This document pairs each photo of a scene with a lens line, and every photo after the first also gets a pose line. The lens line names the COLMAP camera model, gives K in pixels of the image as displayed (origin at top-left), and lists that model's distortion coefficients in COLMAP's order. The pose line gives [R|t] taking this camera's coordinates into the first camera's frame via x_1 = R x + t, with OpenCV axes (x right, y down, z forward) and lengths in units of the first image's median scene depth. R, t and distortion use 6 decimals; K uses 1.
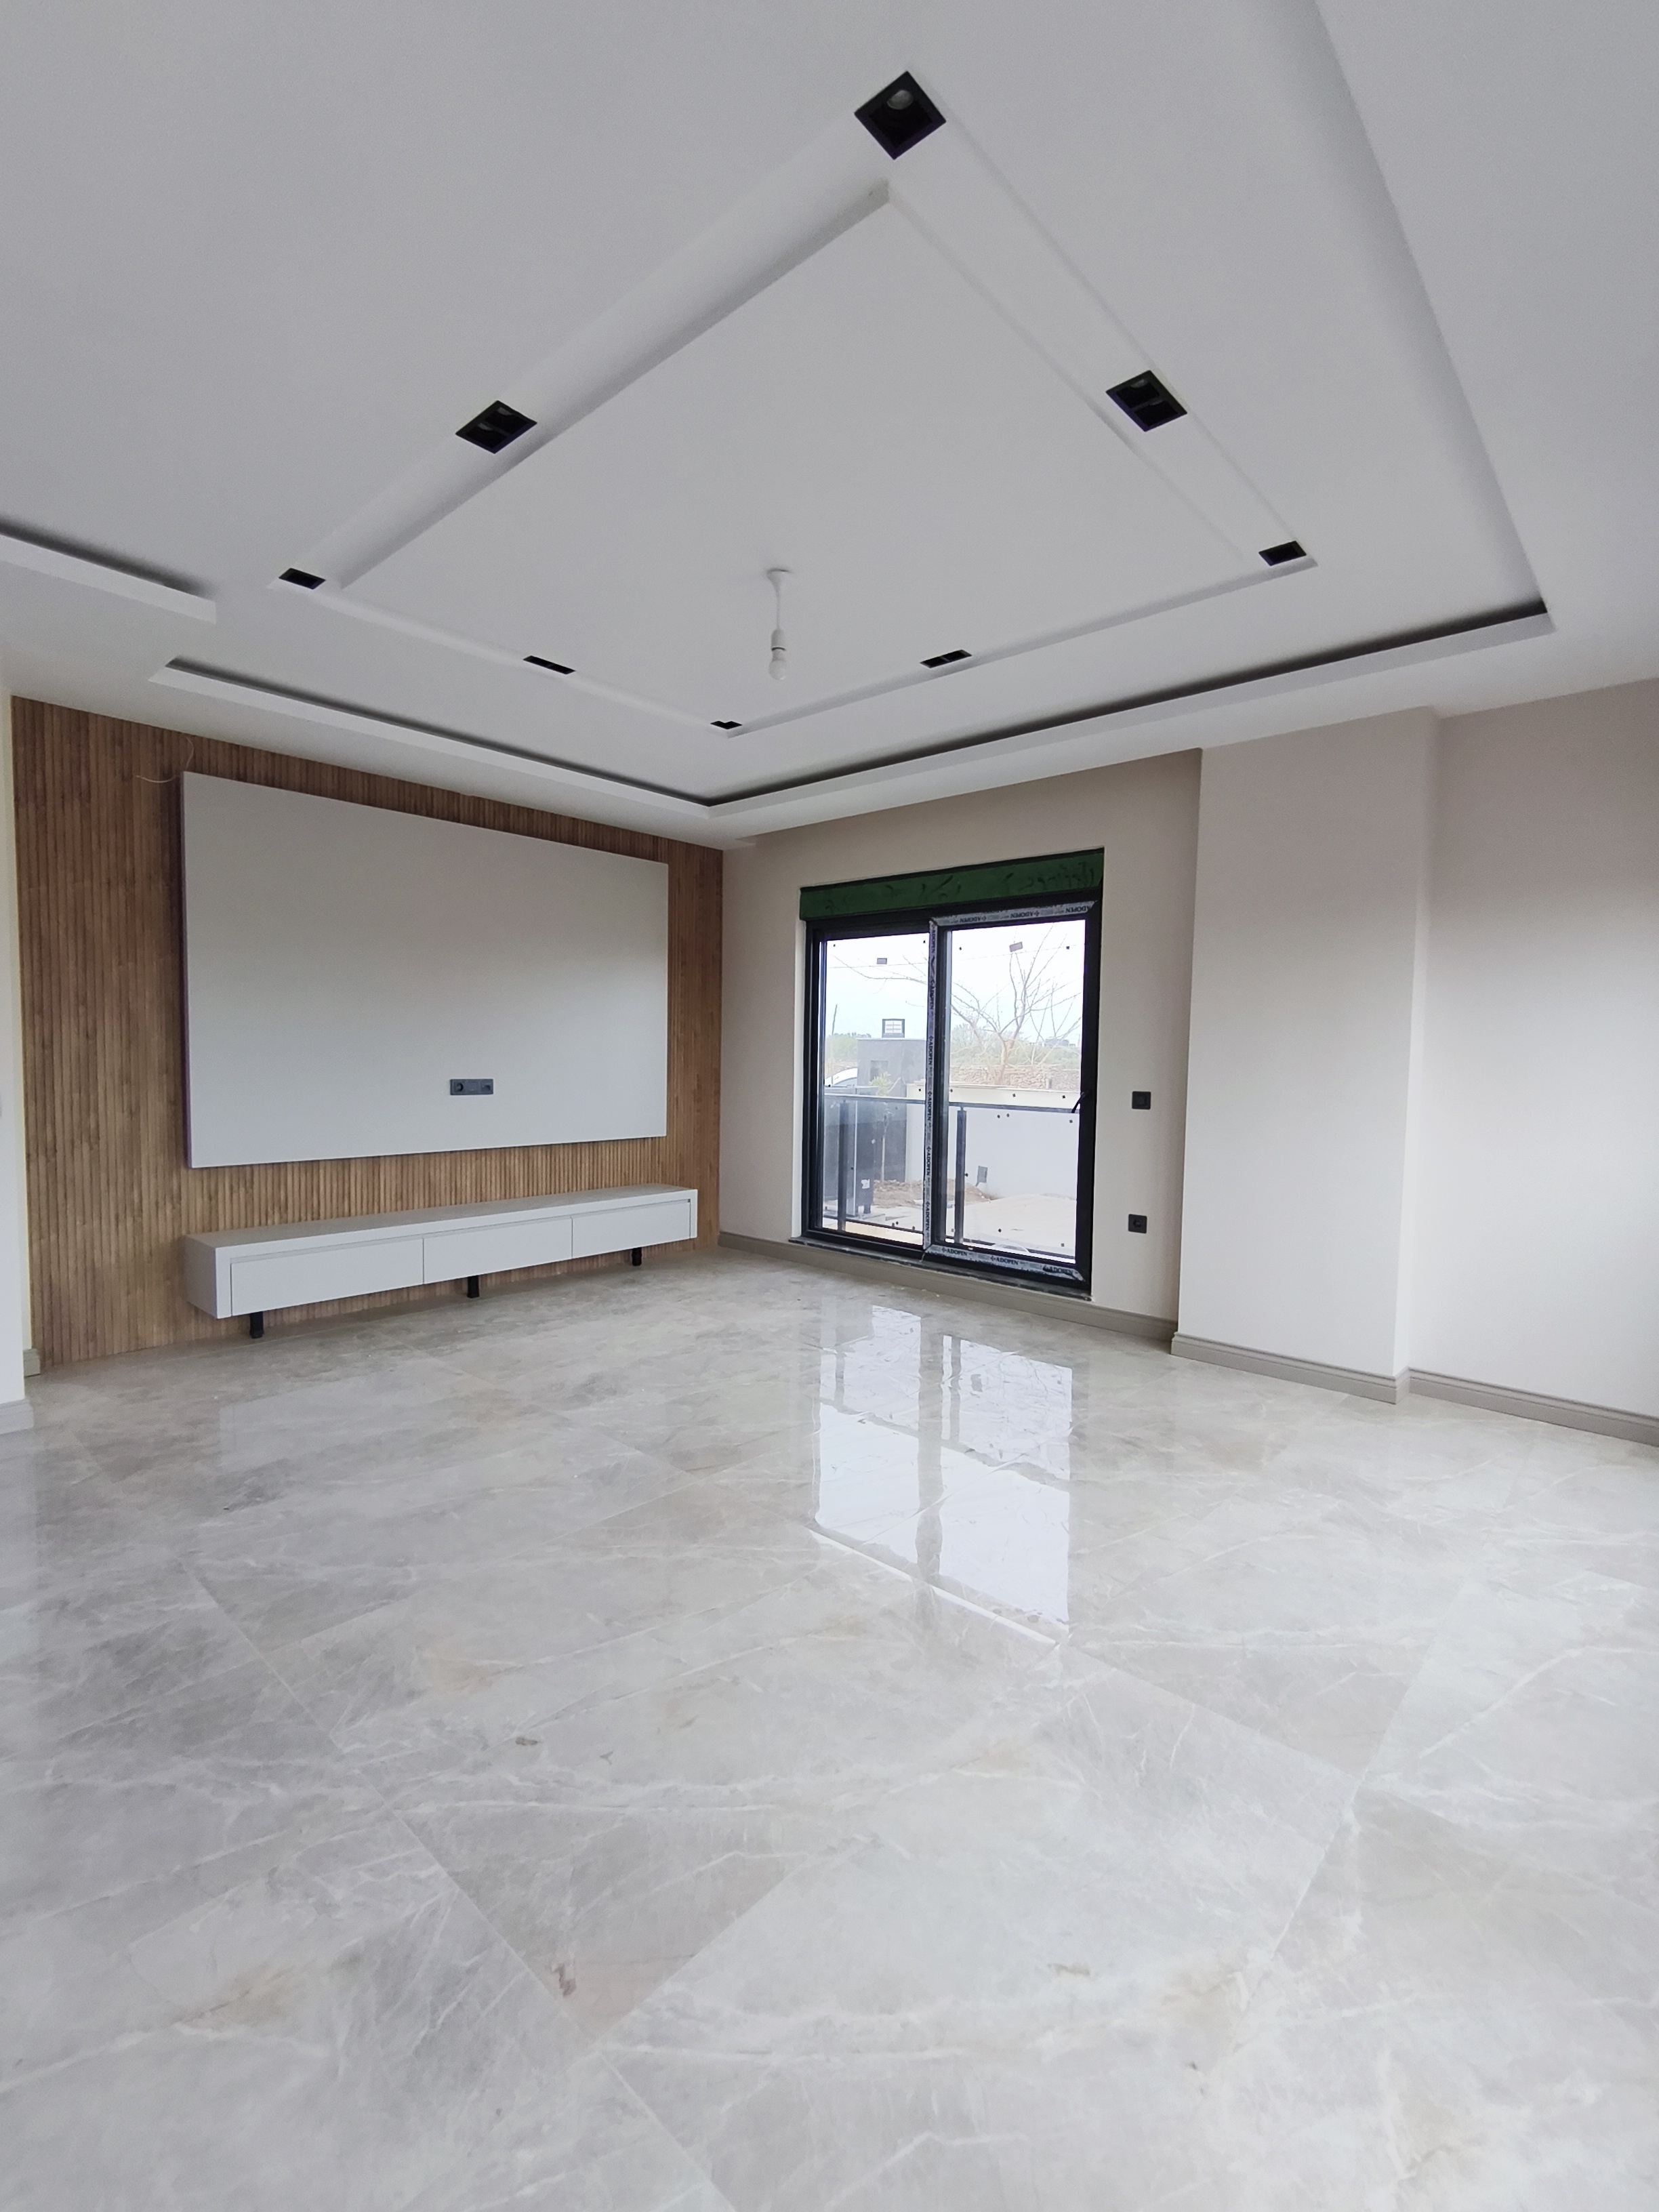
lens RADIAL K [[991.5, 0, 835.7], [0, 991.5, 1109.4], [0, 0, 1]] dist [0.003807, -0.001393]
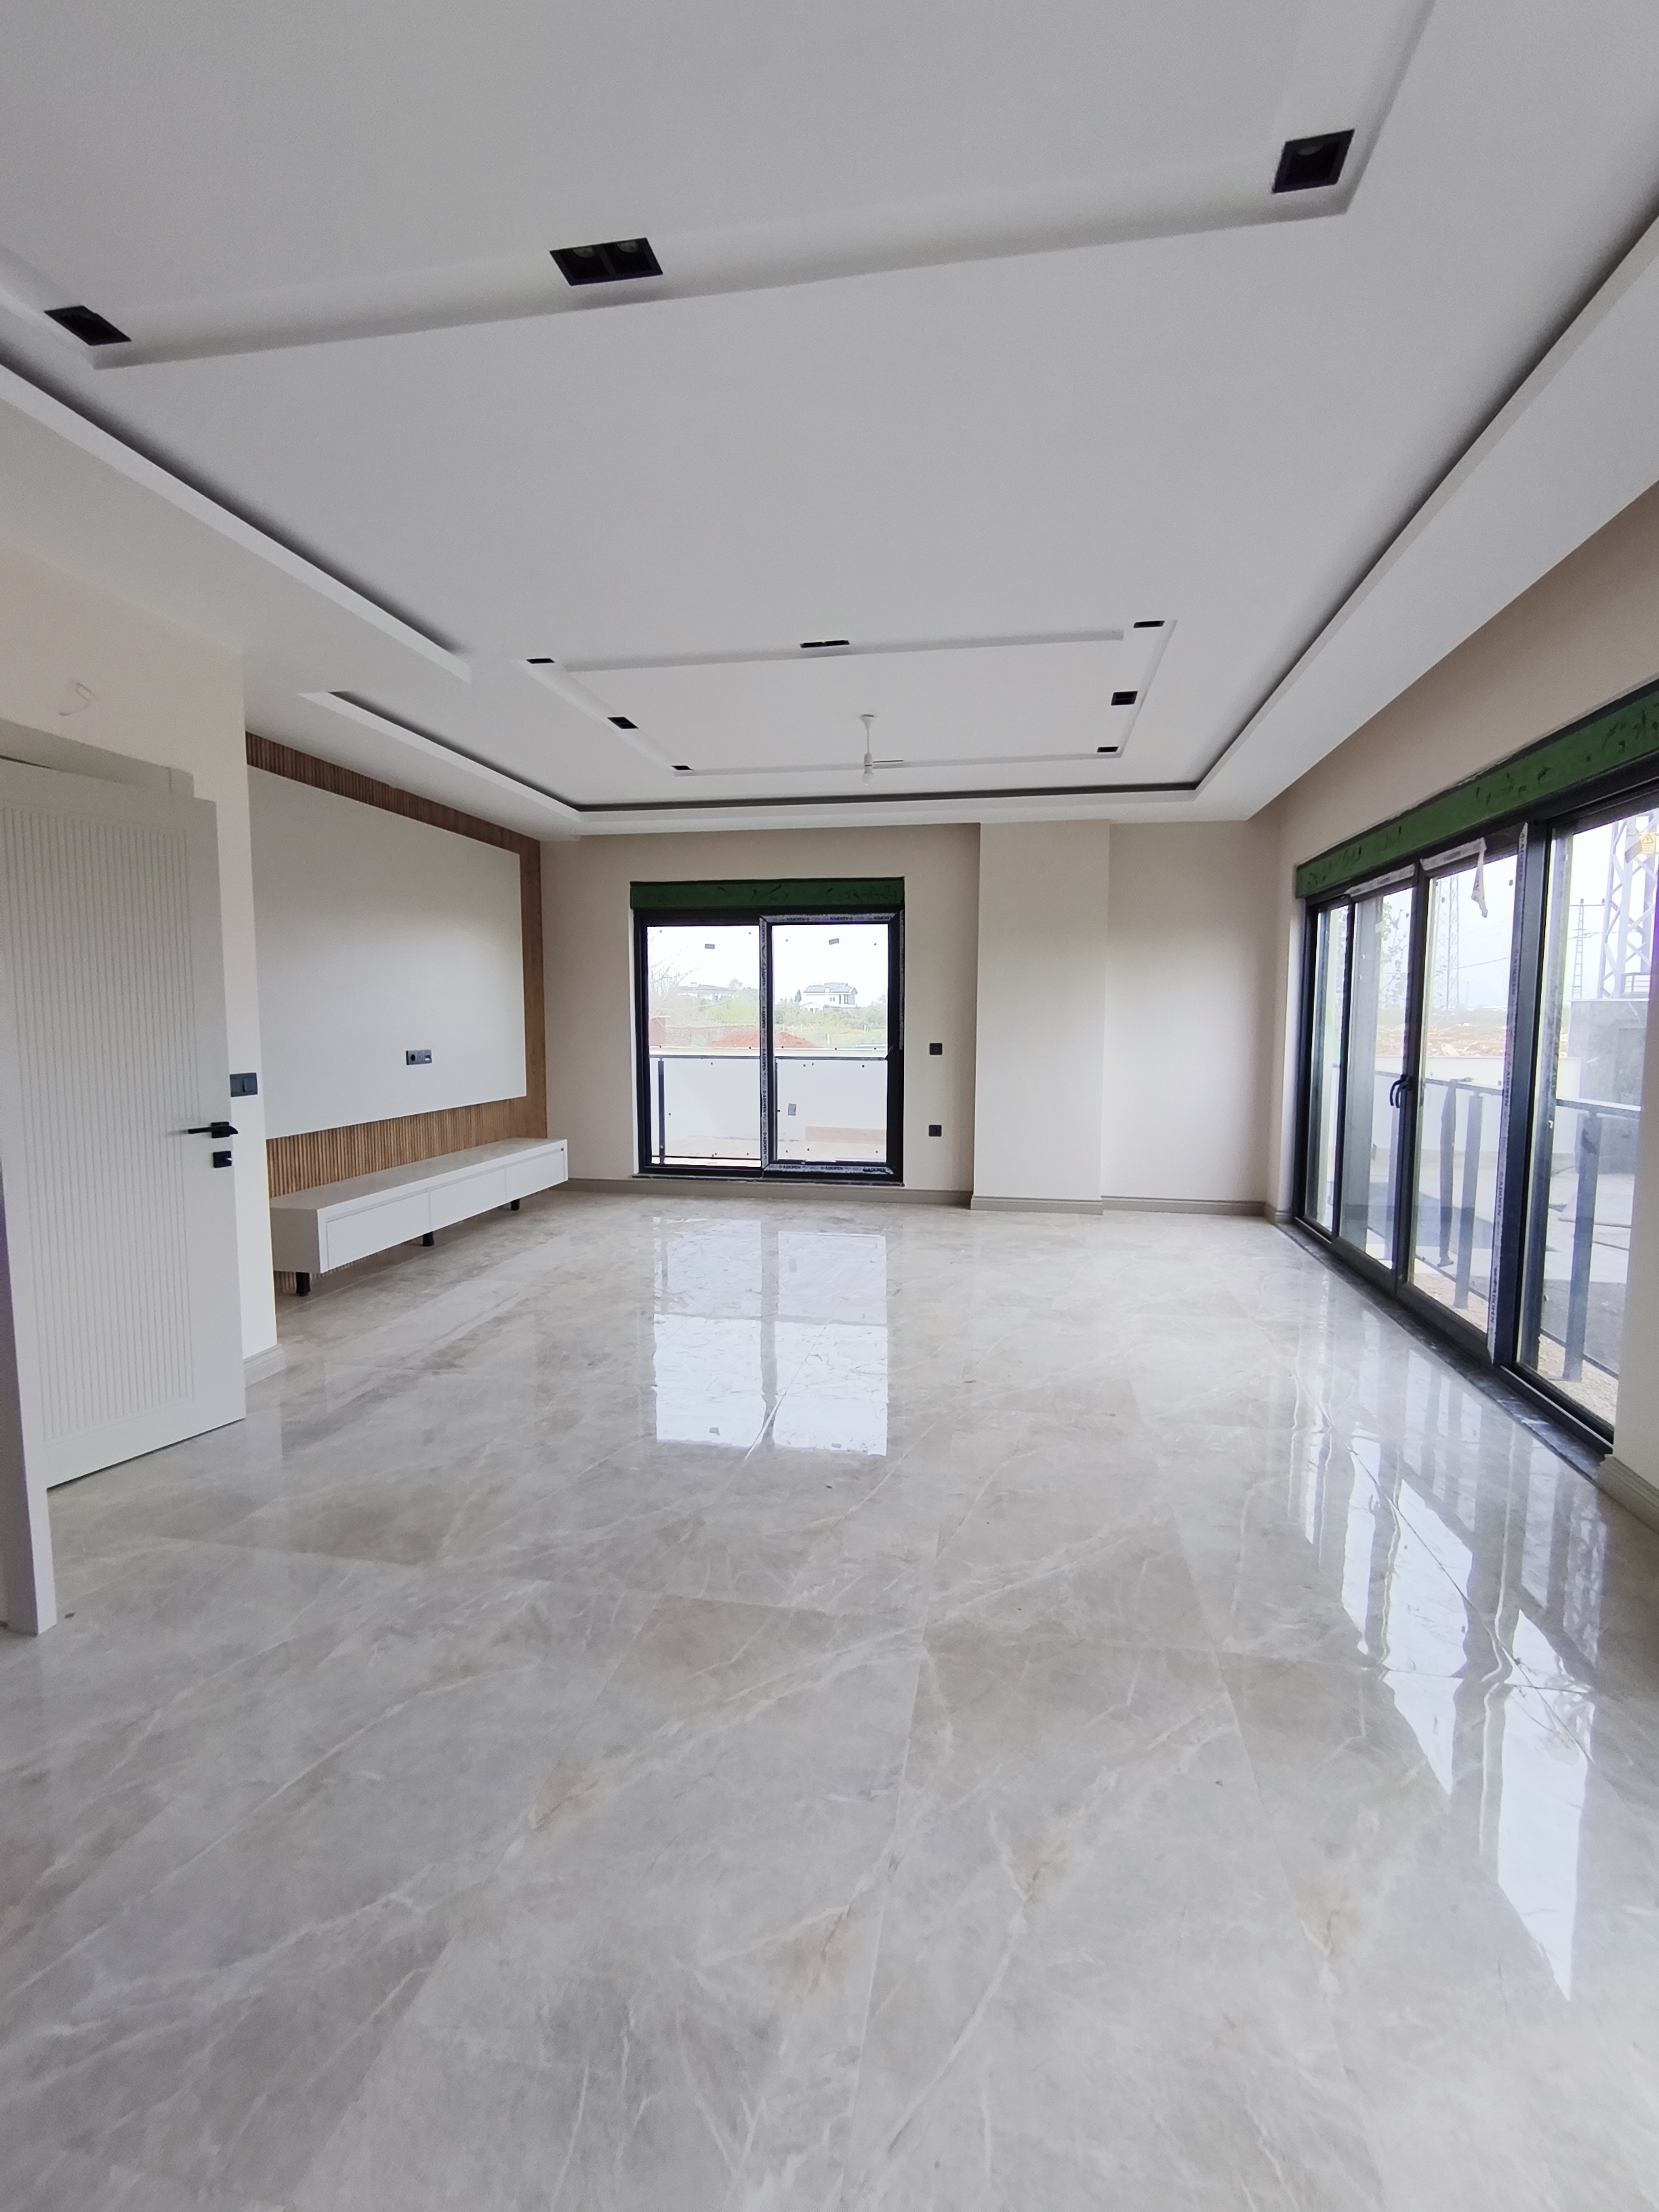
lens RADIAL K [[991.5, 0, 835.7], [0, 991.5, 1109.4], [0, 0, 1]] dist [0.003807, -0.001393]
pose [[0.850549, -0.064775, 0.521891, -0.575517], [0.042175, 0.997591, 0.055082, -0.006346], [-0.524202, -0.024839, 0.851232, -0.193092]]
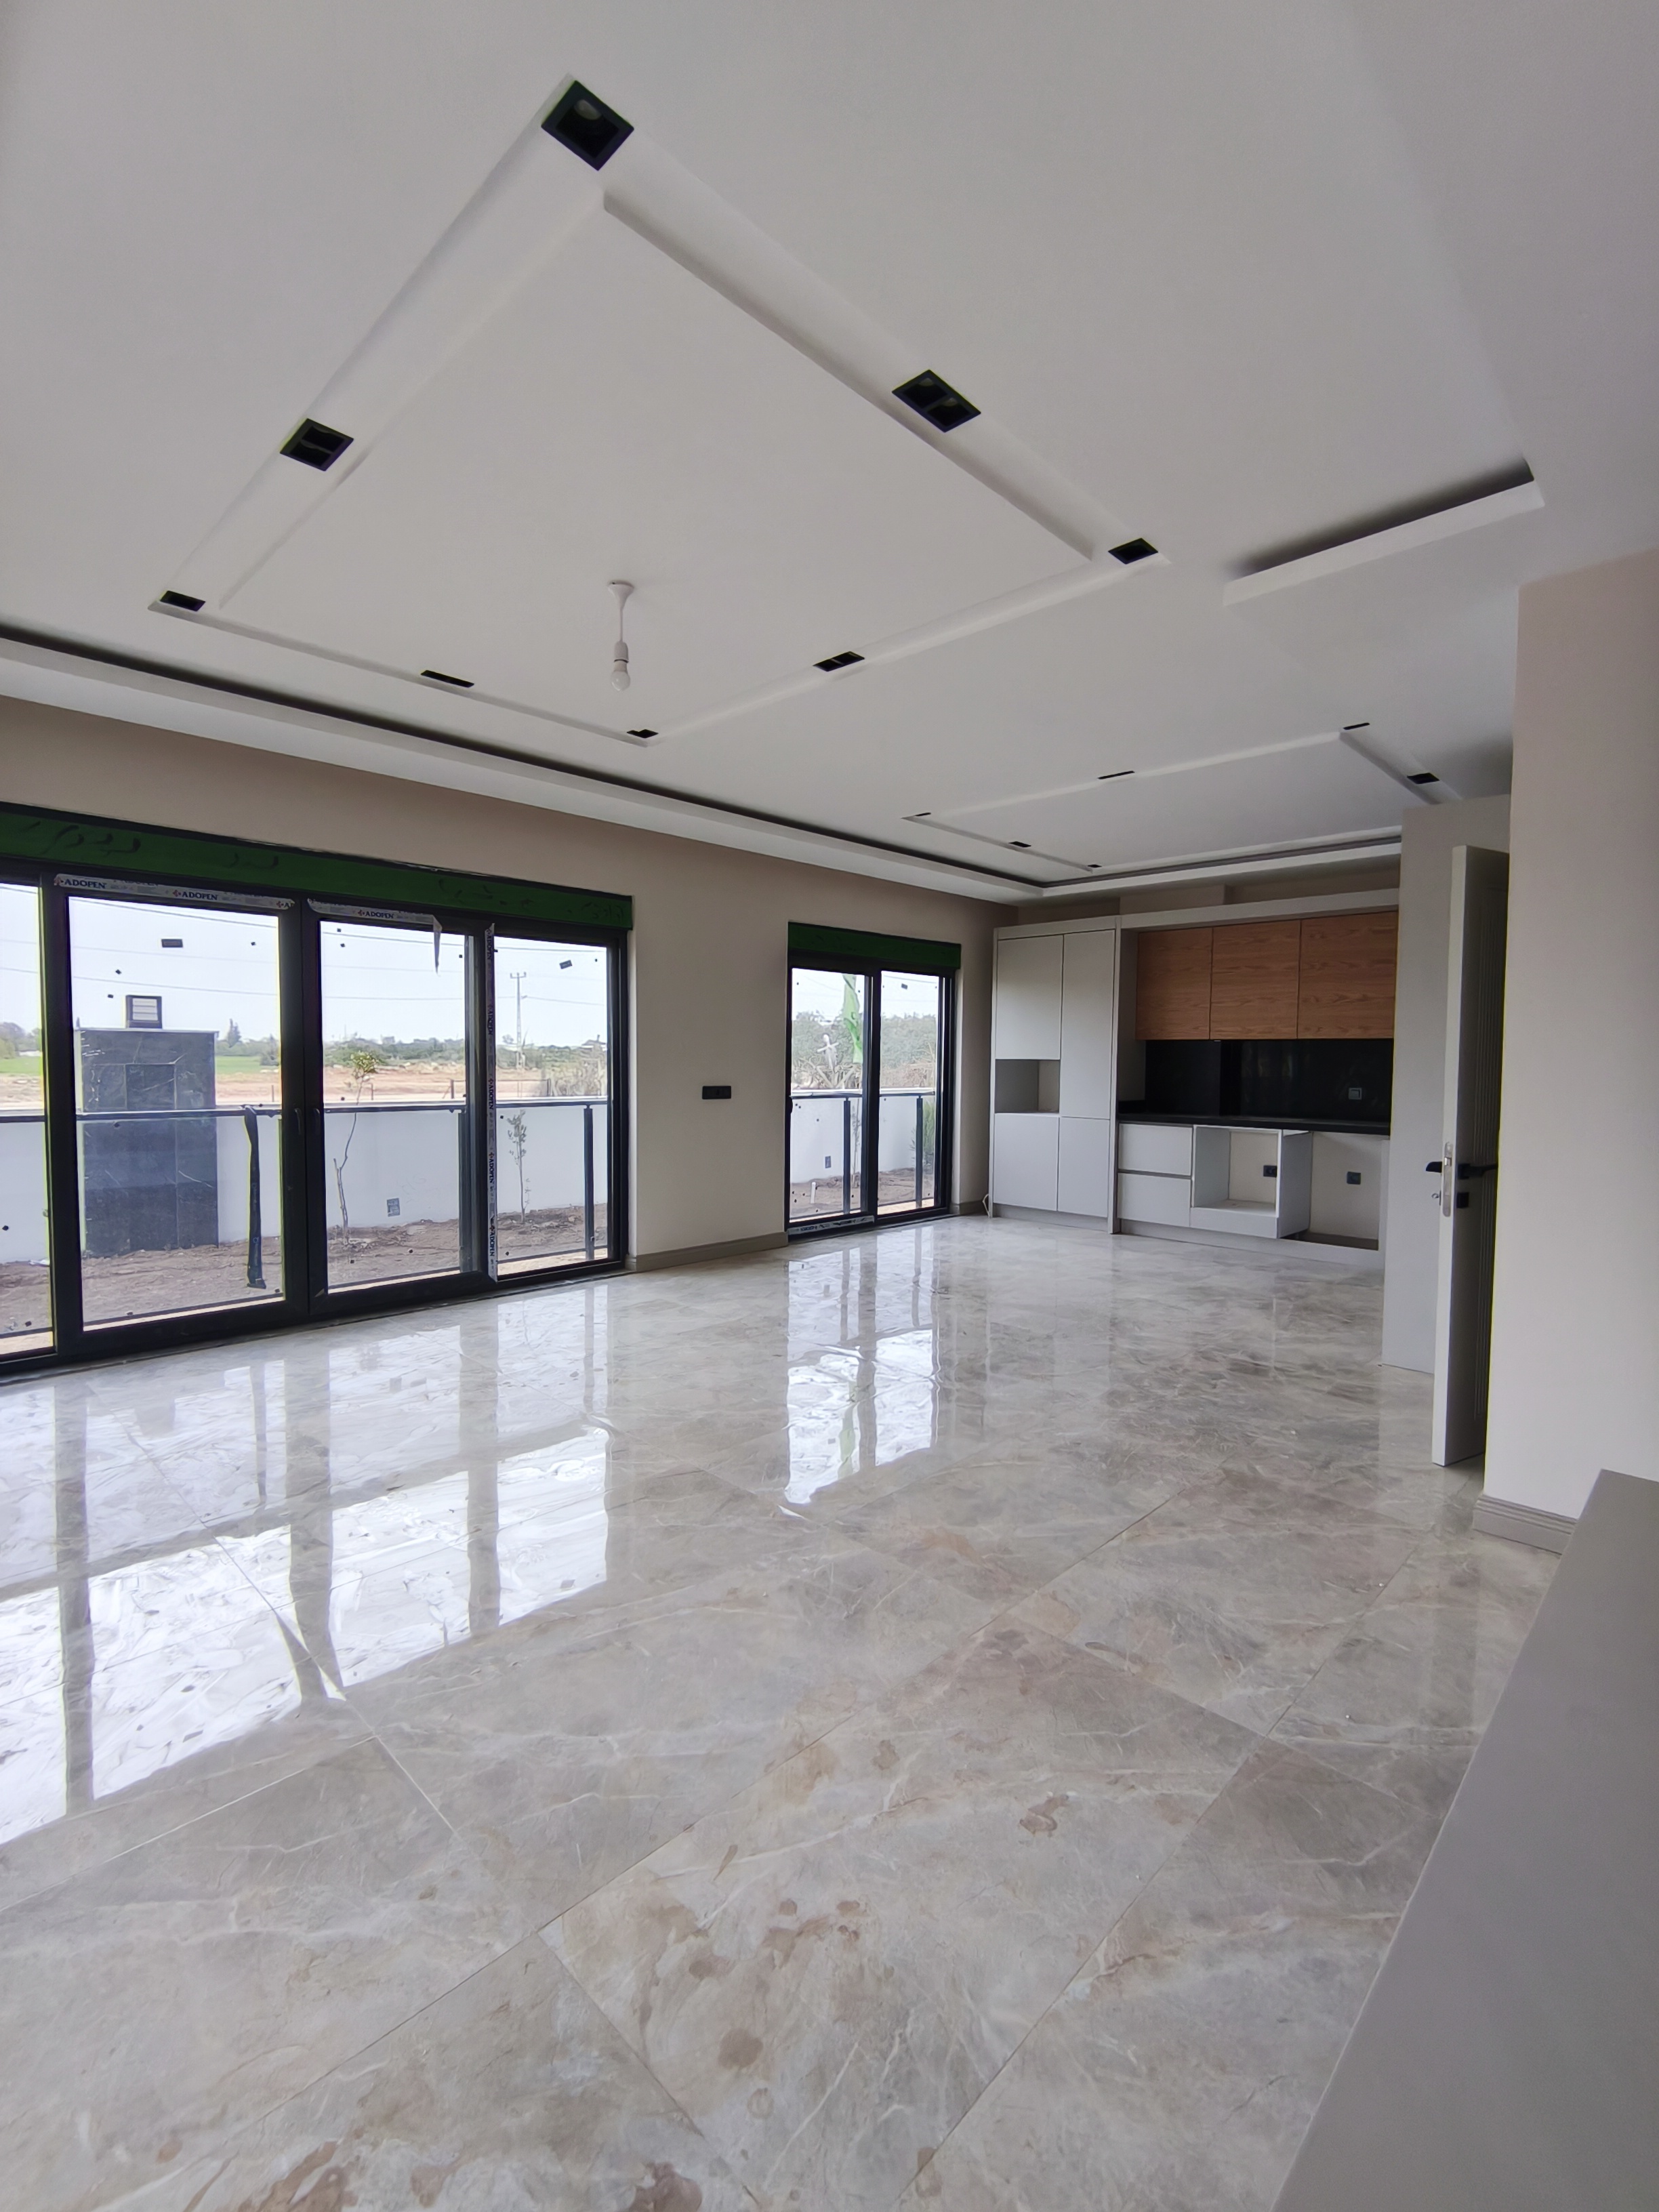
lens RADIAL K [[991.5, 0, 835.7], [0, 991.5, 1109.4], [0, 0, 1]] dist [0.003807, -0.001393]
pose [[-0.998989, -0.026506, 0.036303, -0.196689], [-0.022409, 0.993796, 0.108937, -0.075680], [-0.038966, 0.108013, -0.993386, 1.234054]]
